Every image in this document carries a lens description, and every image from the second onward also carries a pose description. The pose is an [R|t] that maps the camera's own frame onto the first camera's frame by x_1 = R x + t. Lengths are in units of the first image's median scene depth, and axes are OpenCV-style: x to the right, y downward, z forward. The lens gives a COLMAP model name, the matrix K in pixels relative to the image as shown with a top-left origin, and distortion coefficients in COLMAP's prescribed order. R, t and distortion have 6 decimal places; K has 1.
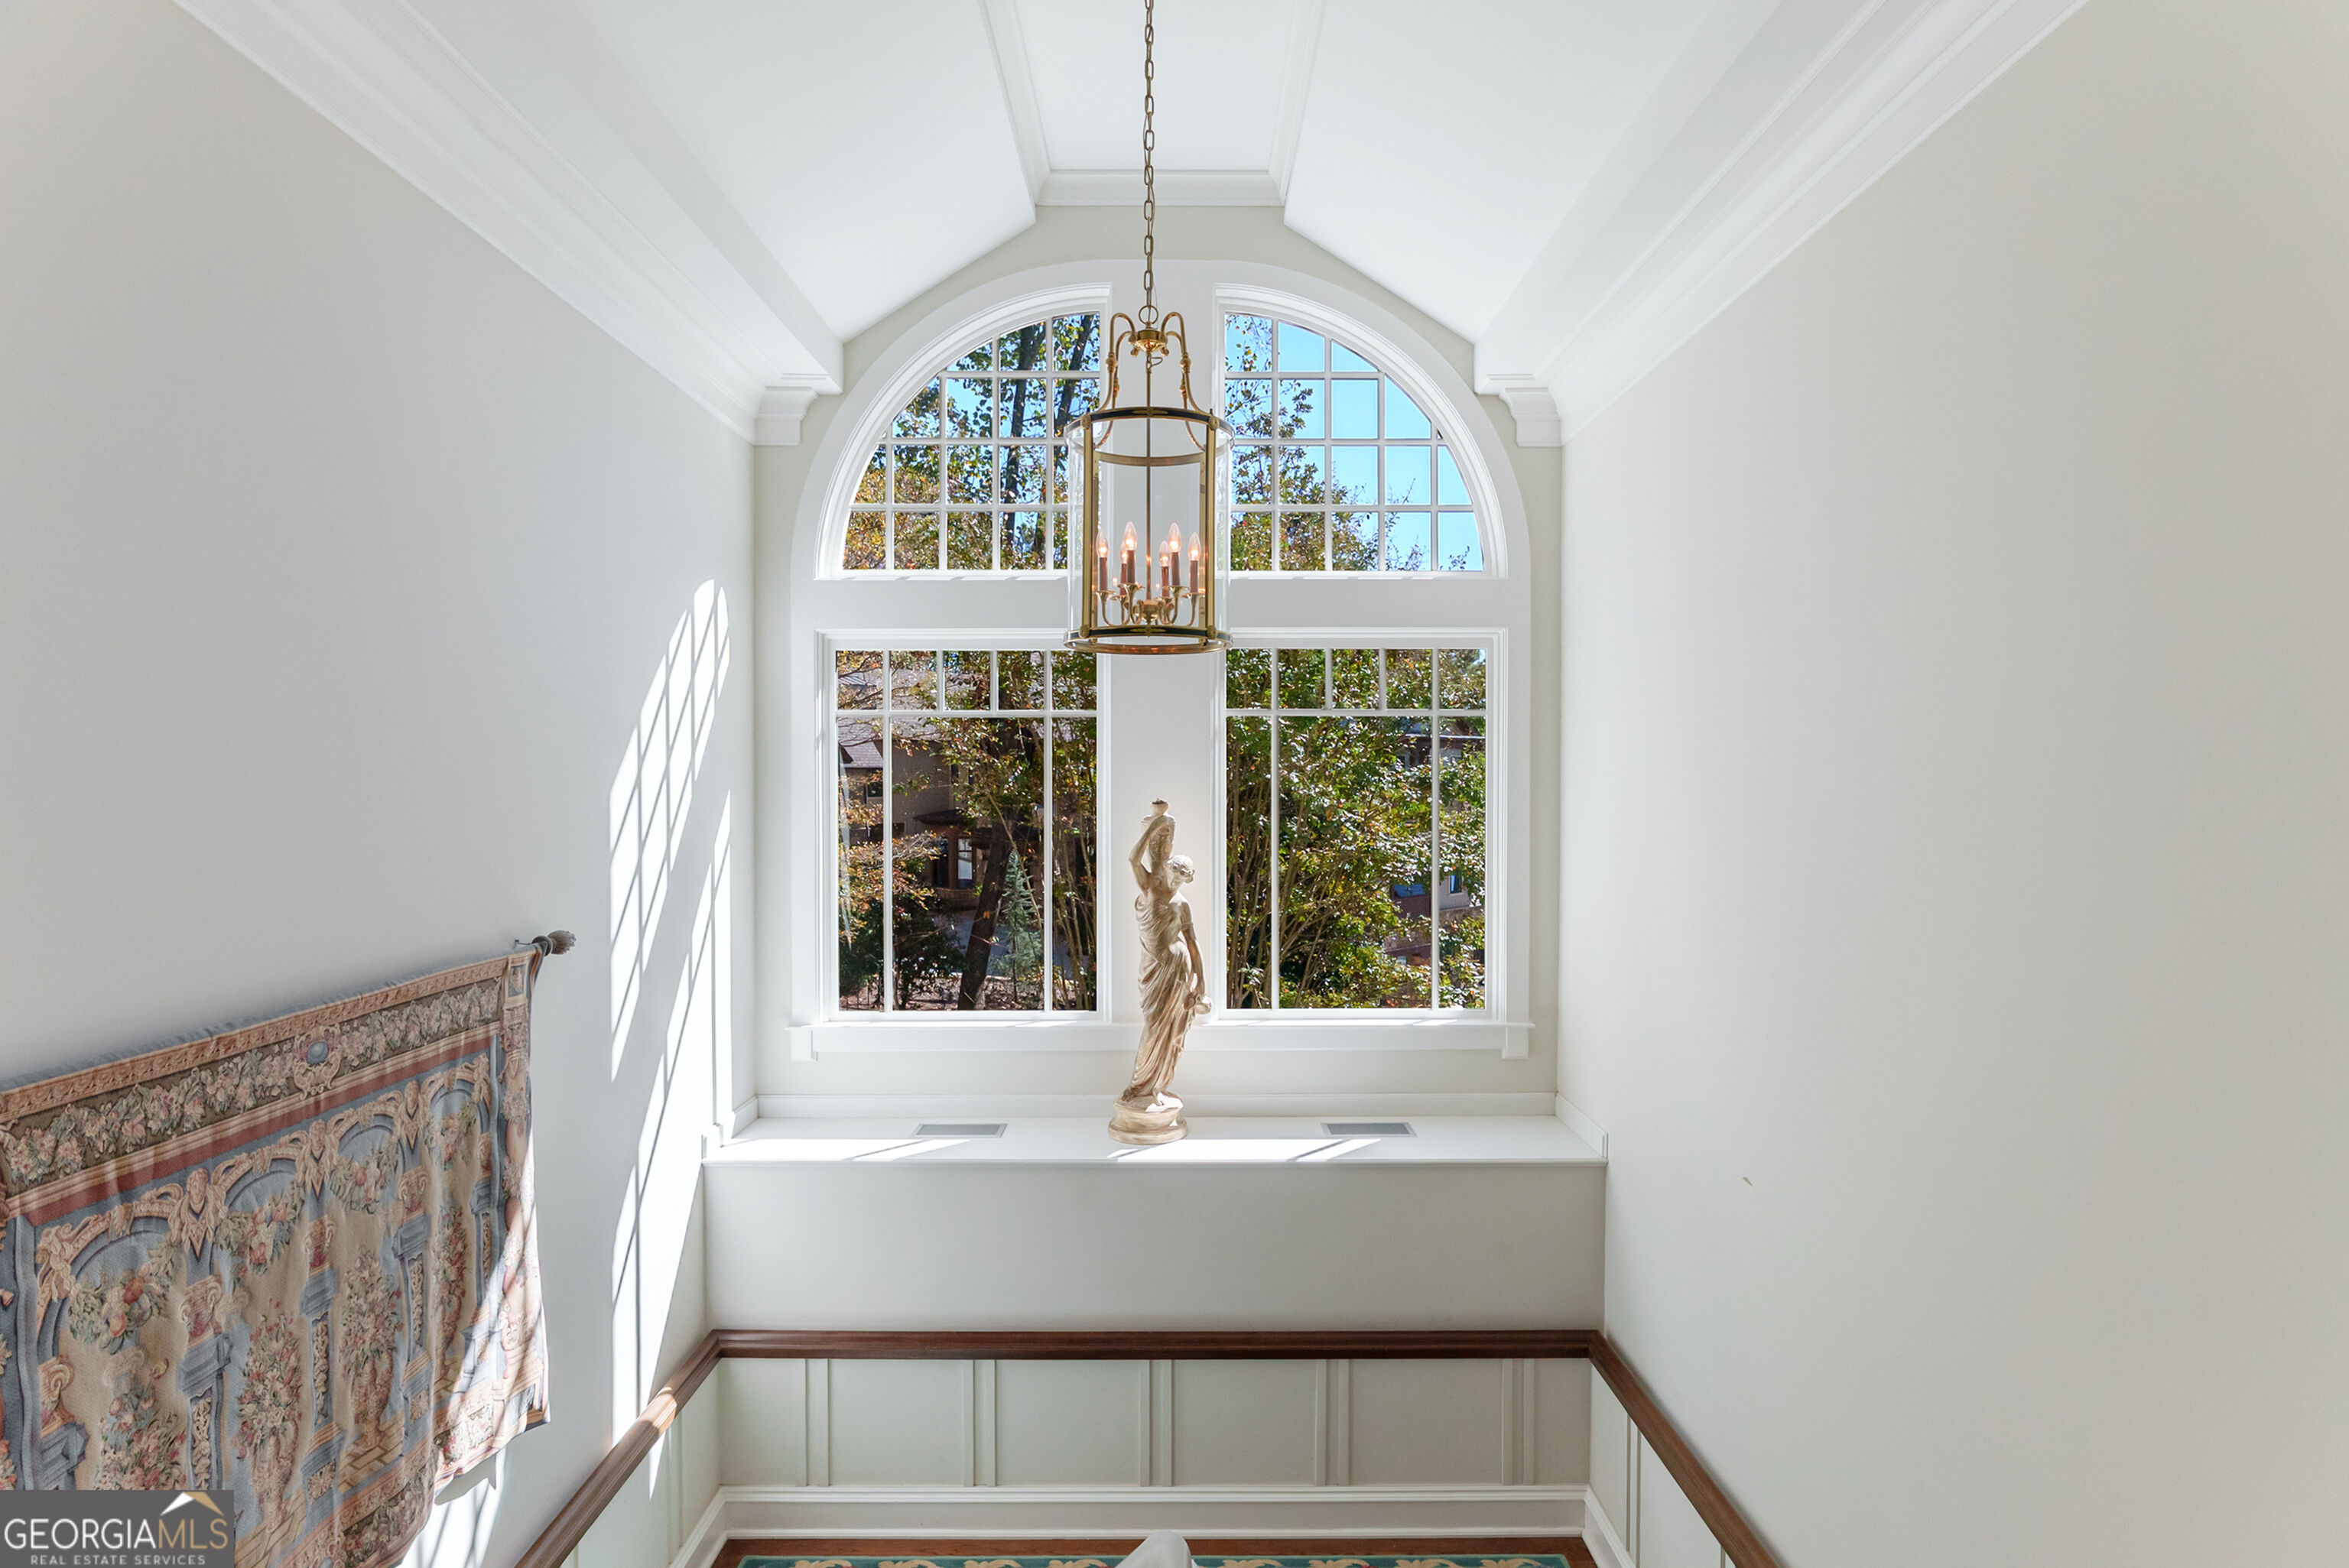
lens RADIAL K [[1127.0, 0, 1174.5], [0, 1127.0, 783.0], [0, 0, 1]] dist [-0.010206, 0.000112]
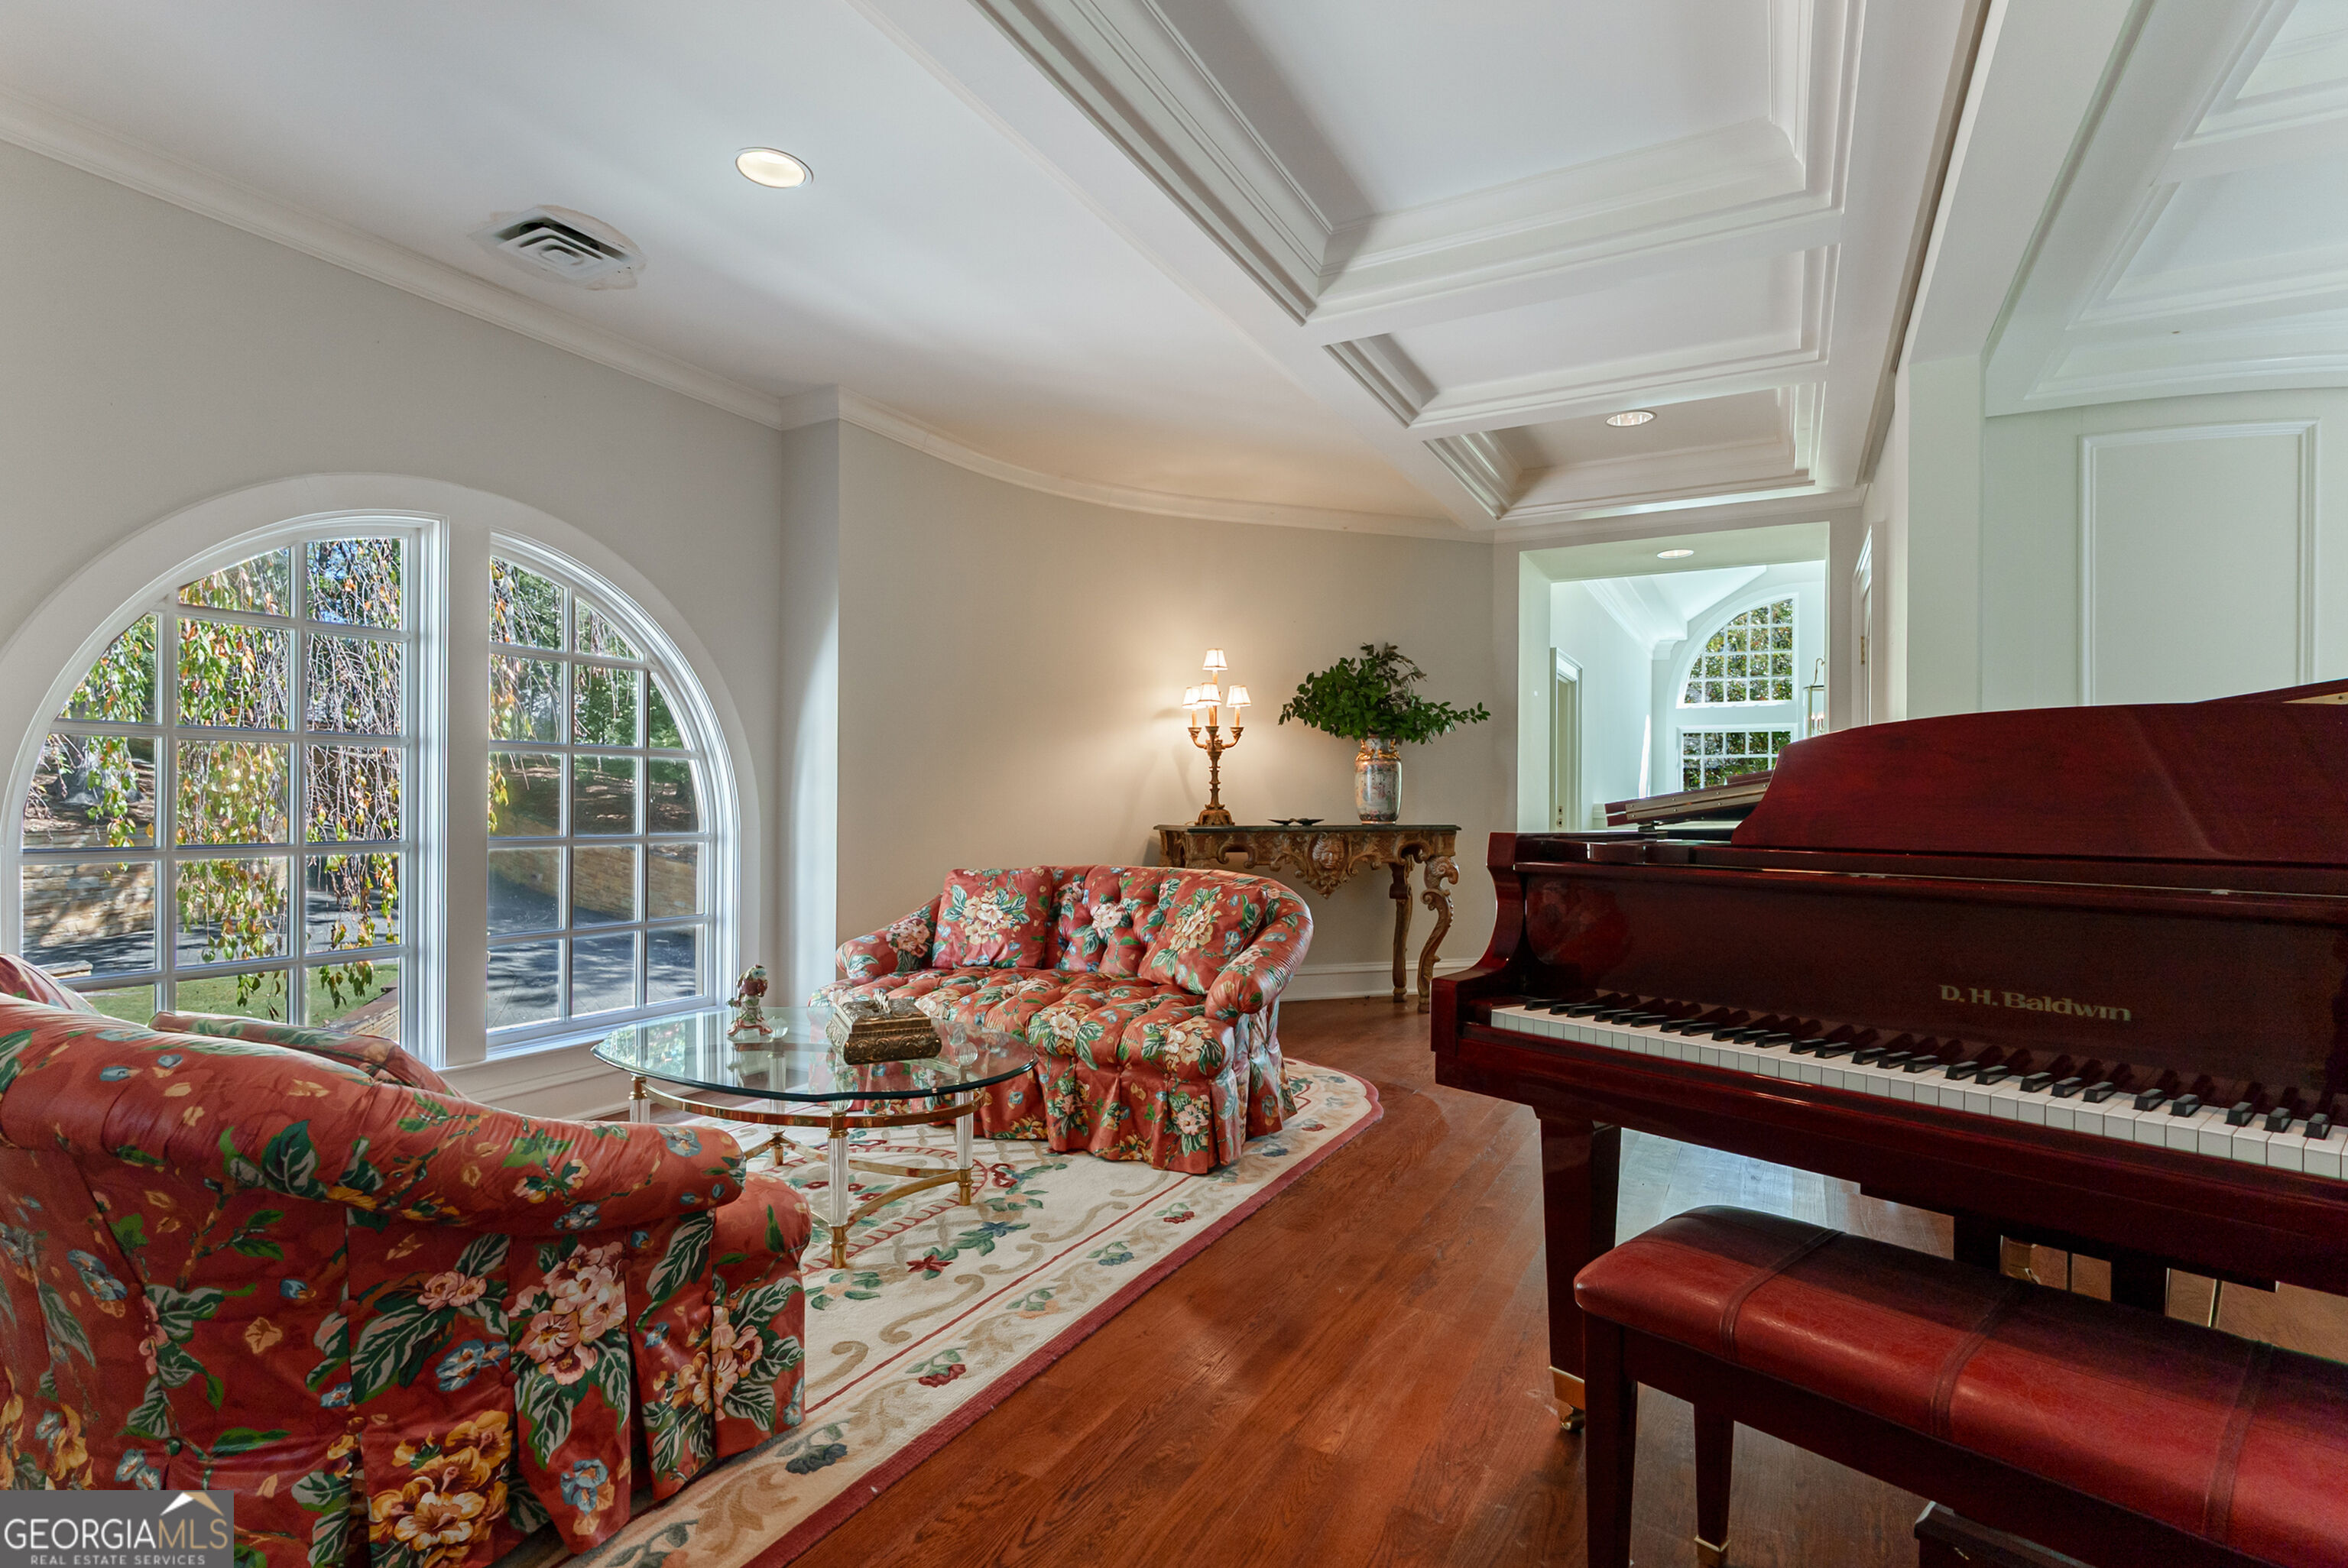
lens RADIAL K [[1126.5, 0, 1173.8], [0, 1126.5, 797.5], [0, 0, 1]] dist [-0.010206, 0.000112]
pose [[0.880654, 0.008039, -0.473692, -0.097357], [-0.009604, 0.999953, -0.000885, 0.046035], [0.473663, 0.005328, 0.880690, -1.911470]]
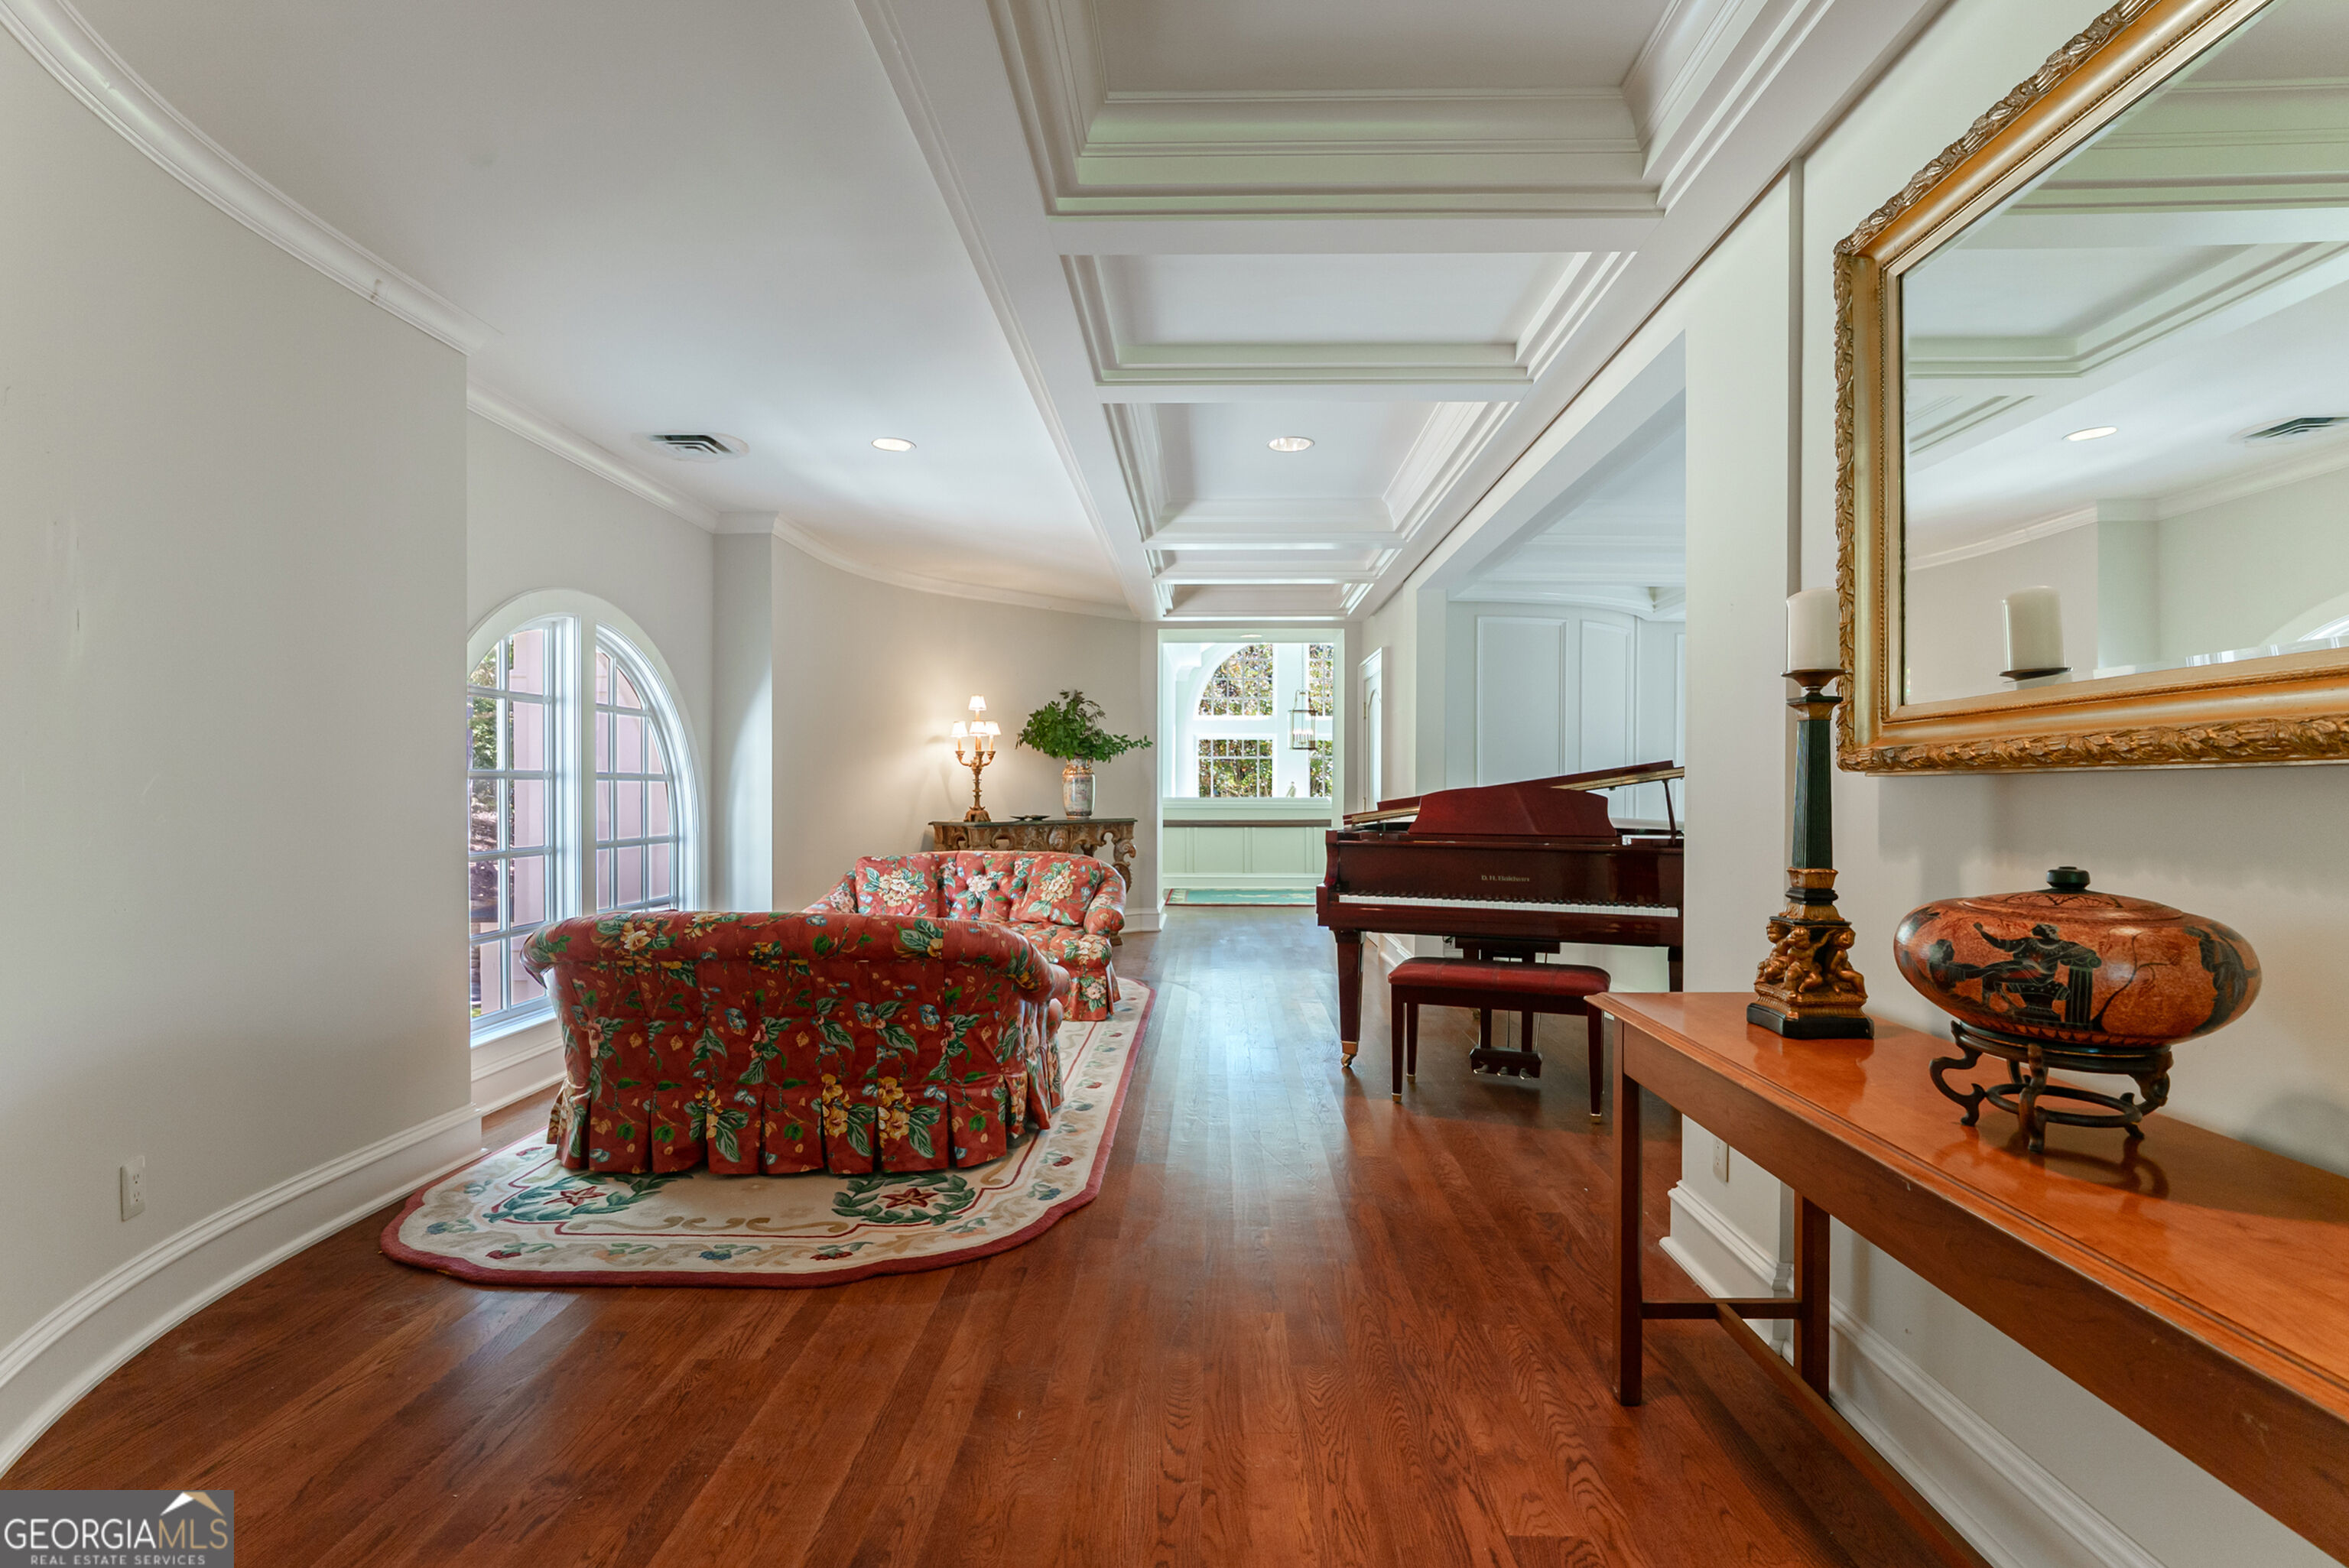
lens RADIAL K [[1127.0, 0, 1178.4], [0, 1127.0, 781.0], [0, 0, 1]] dist [-0.010206, 0.000112]
pose [[0.999563, 0.007464, -0.028606, -0.259546], [-0.007600, 0.999960, -0.004647, 0.022701], [0.028570, 0.004862, 0.999580, -2.433160]]
